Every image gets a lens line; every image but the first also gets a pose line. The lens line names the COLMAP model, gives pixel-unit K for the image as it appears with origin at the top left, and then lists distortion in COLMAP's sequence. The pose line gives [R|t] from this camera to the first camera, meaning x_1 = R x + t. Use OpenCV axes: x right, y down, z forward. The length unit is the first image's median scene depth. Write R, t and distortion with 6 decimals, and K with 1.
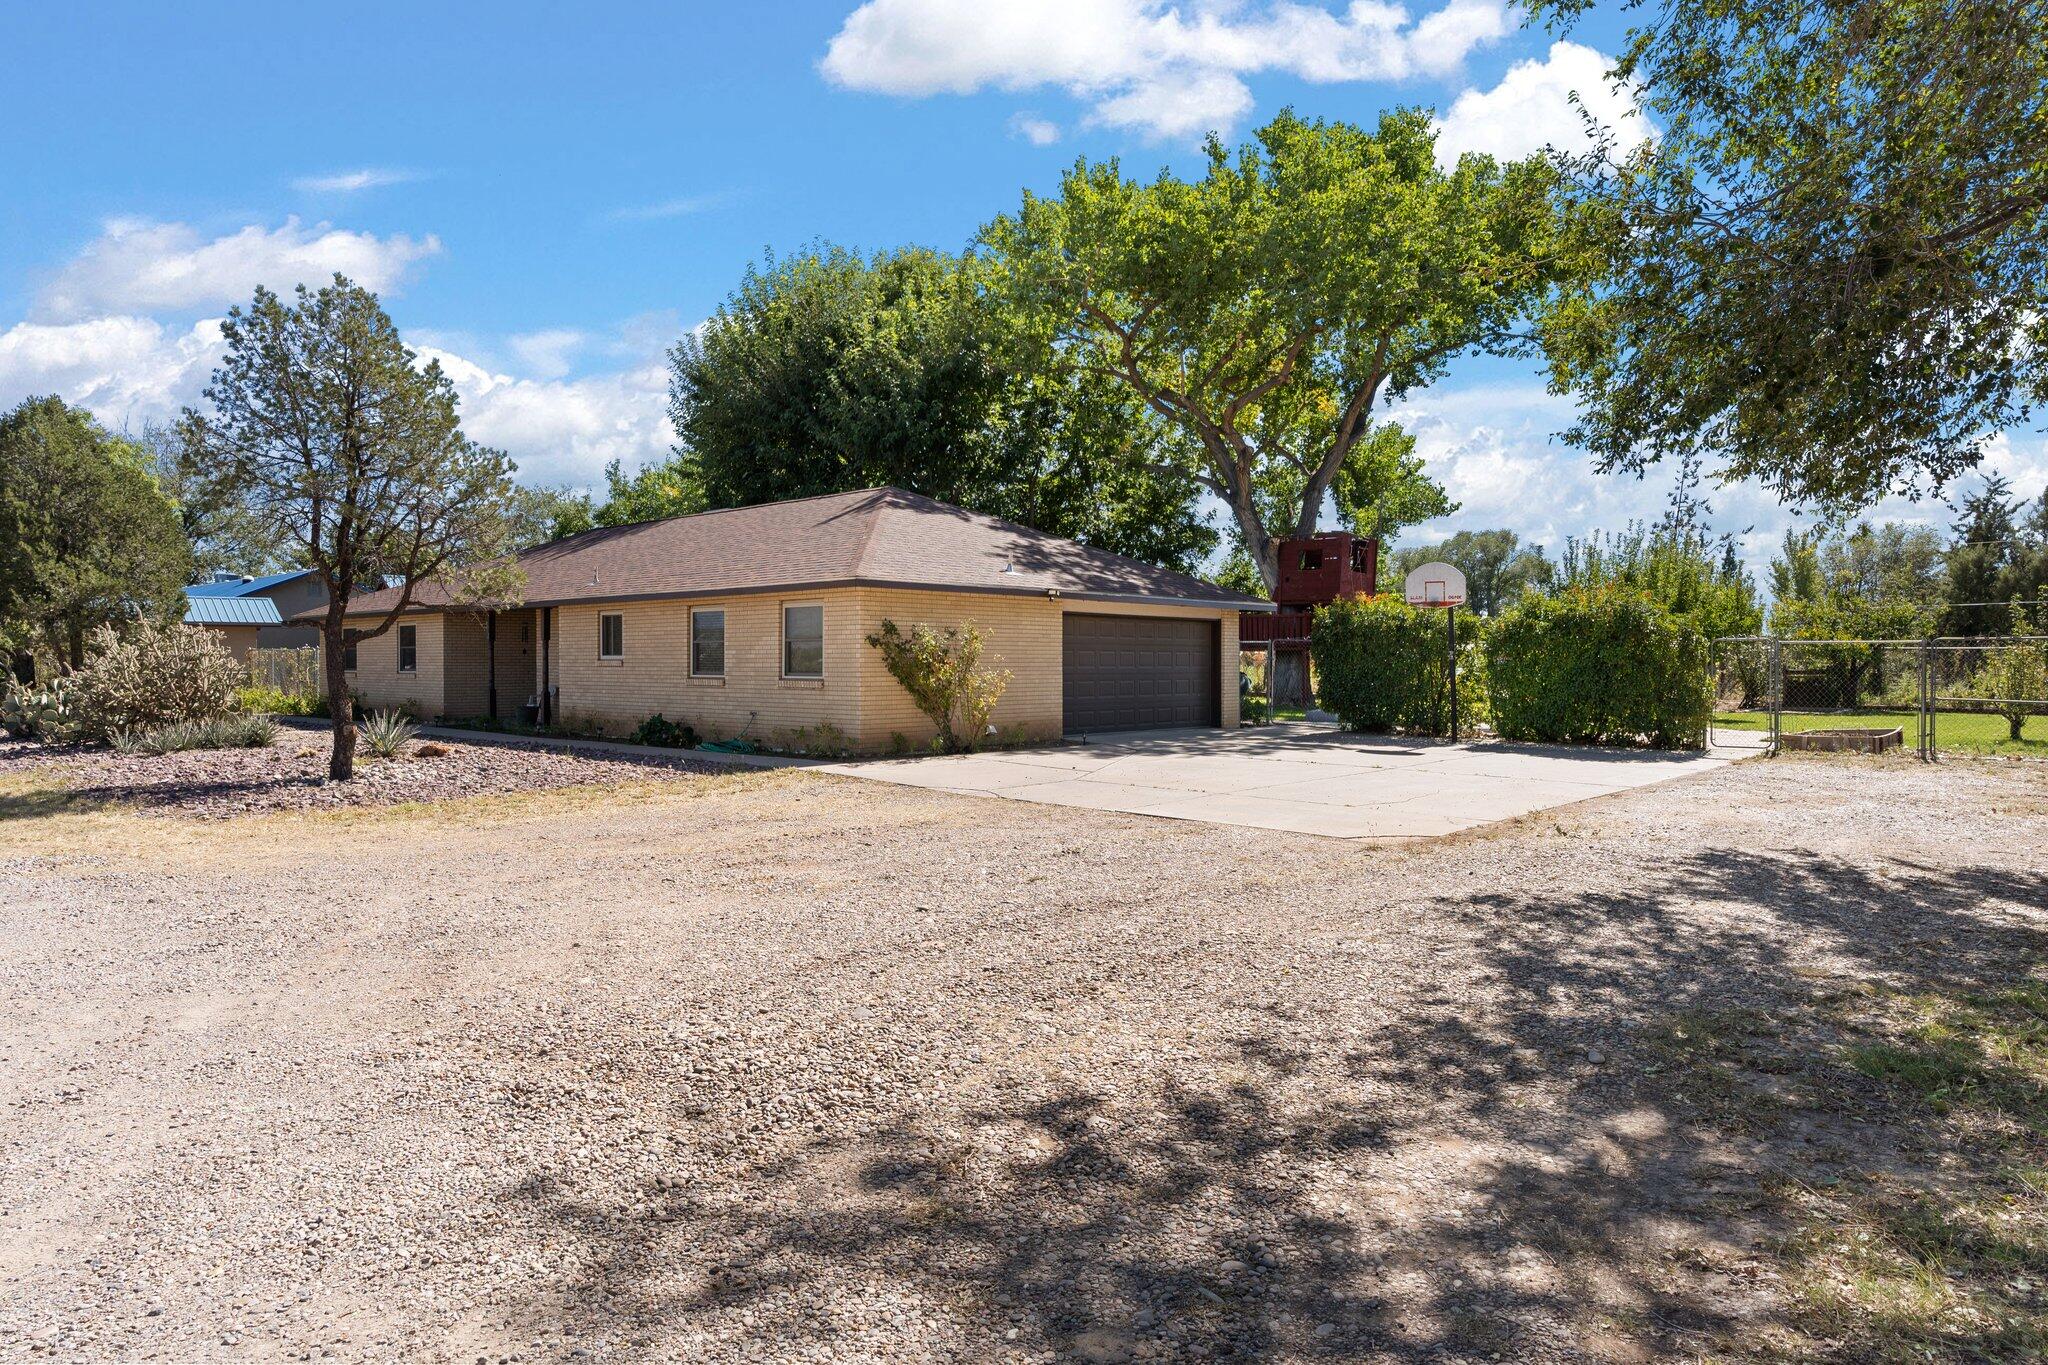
lens RADIAL K [[1277.7, 0, 1021.6], [0, 1277.7, 685.5], [0, 0, 1]] dist [-0.001309, -0.000666]
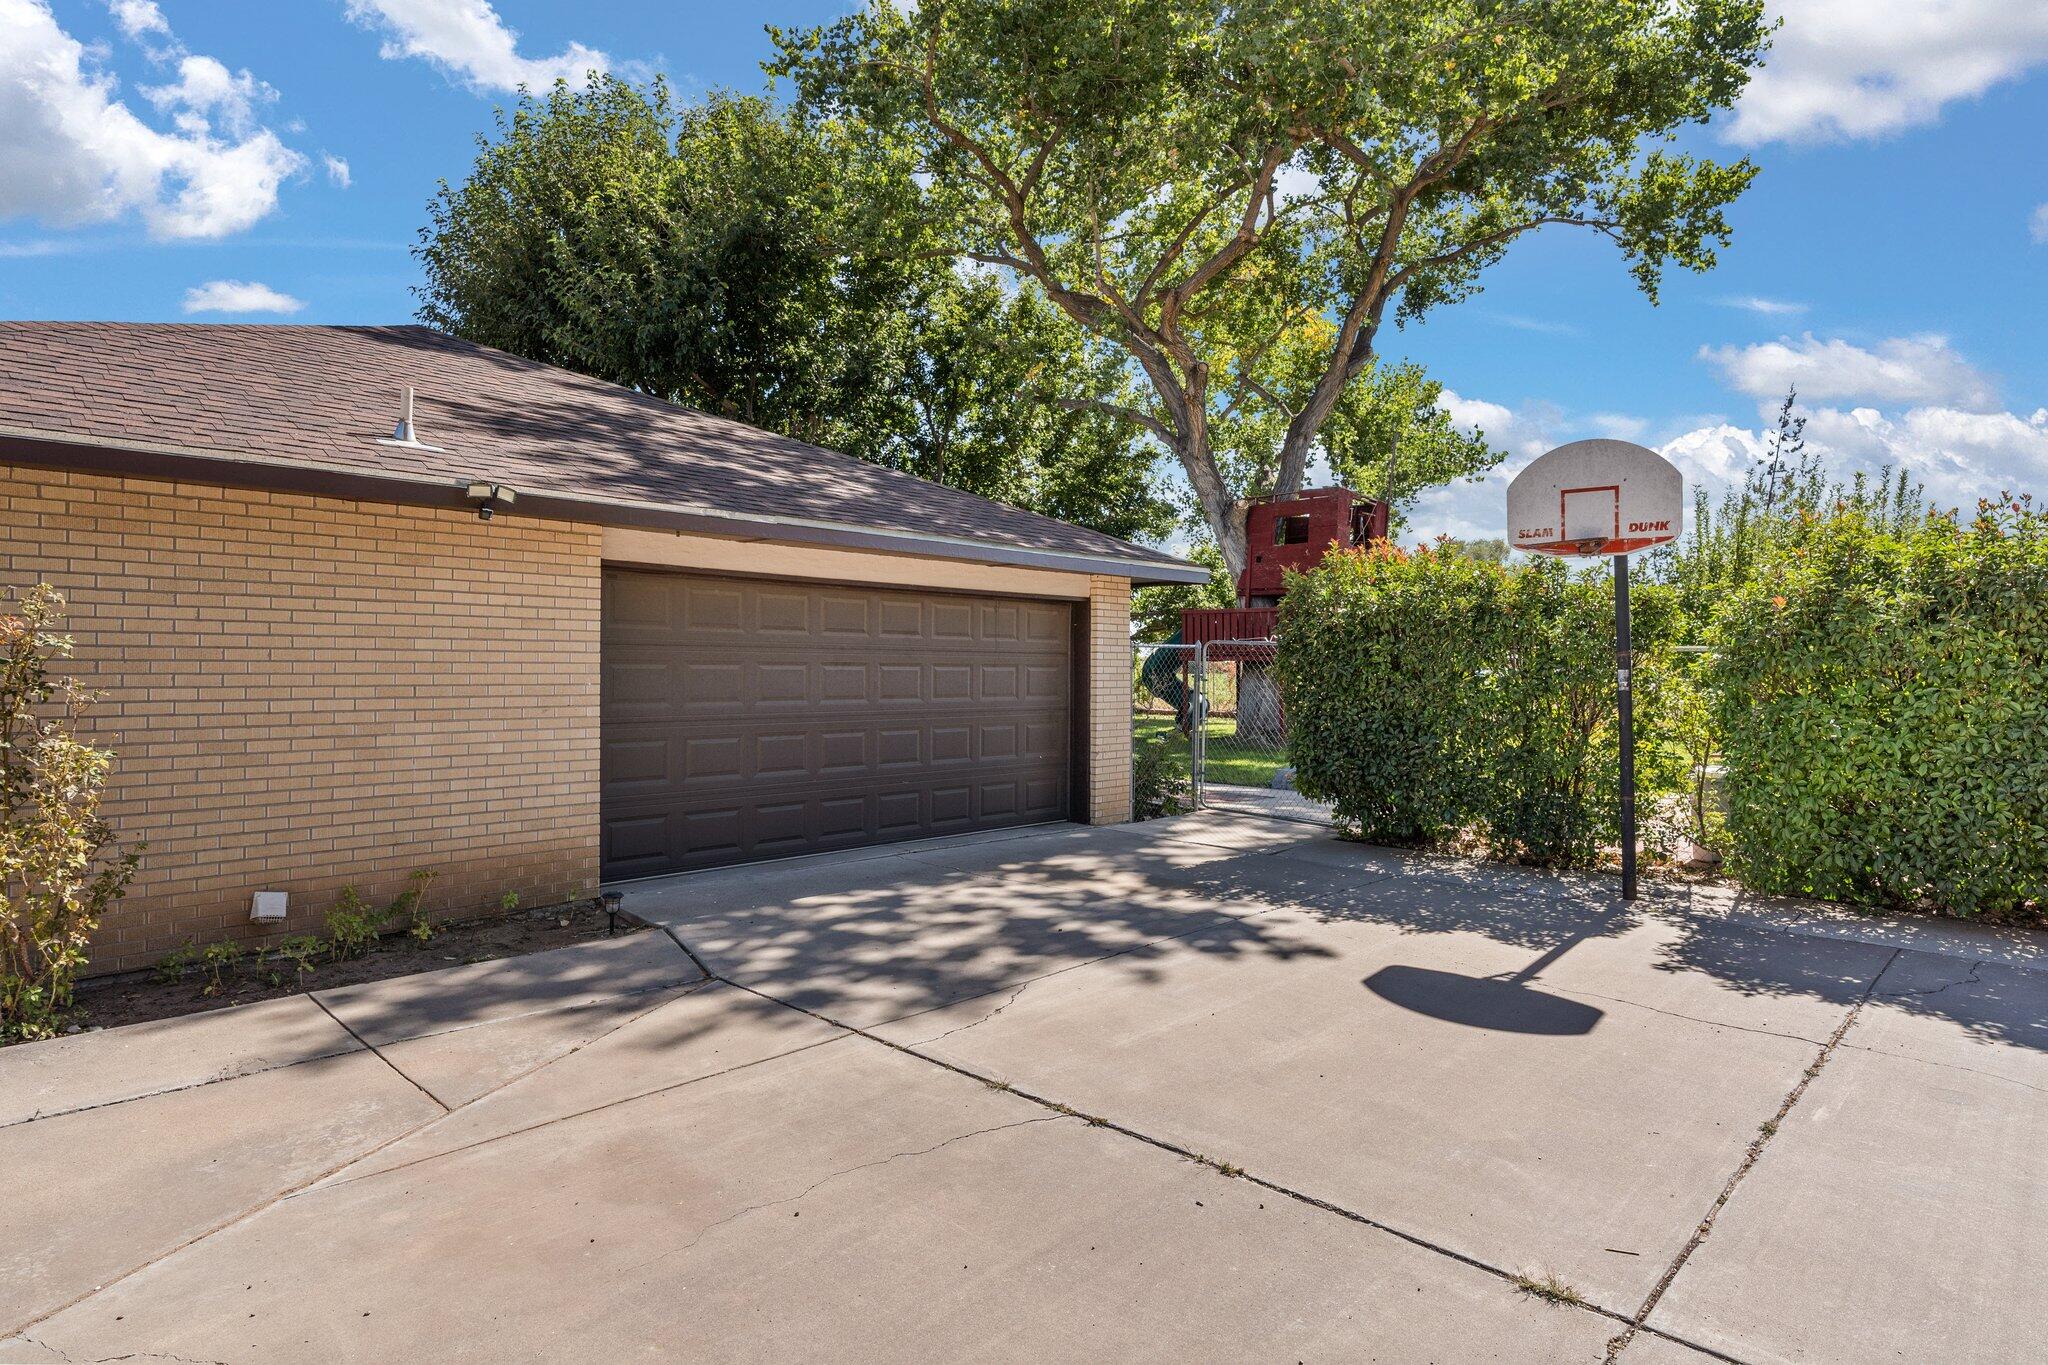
lens RADIAL K [[1094.9, 0, 1026.0], [0, 1094.9, 670.6], [0, 0, 1]] dist [0.004210, 0.000662]
pose [[0.999583, 0.005130, -0.028406, 0.092969], [-0.005552, 0.999875, -0.014792, -0.011785], [0.028327, 0.014943, 0.999487, 0.378748]]
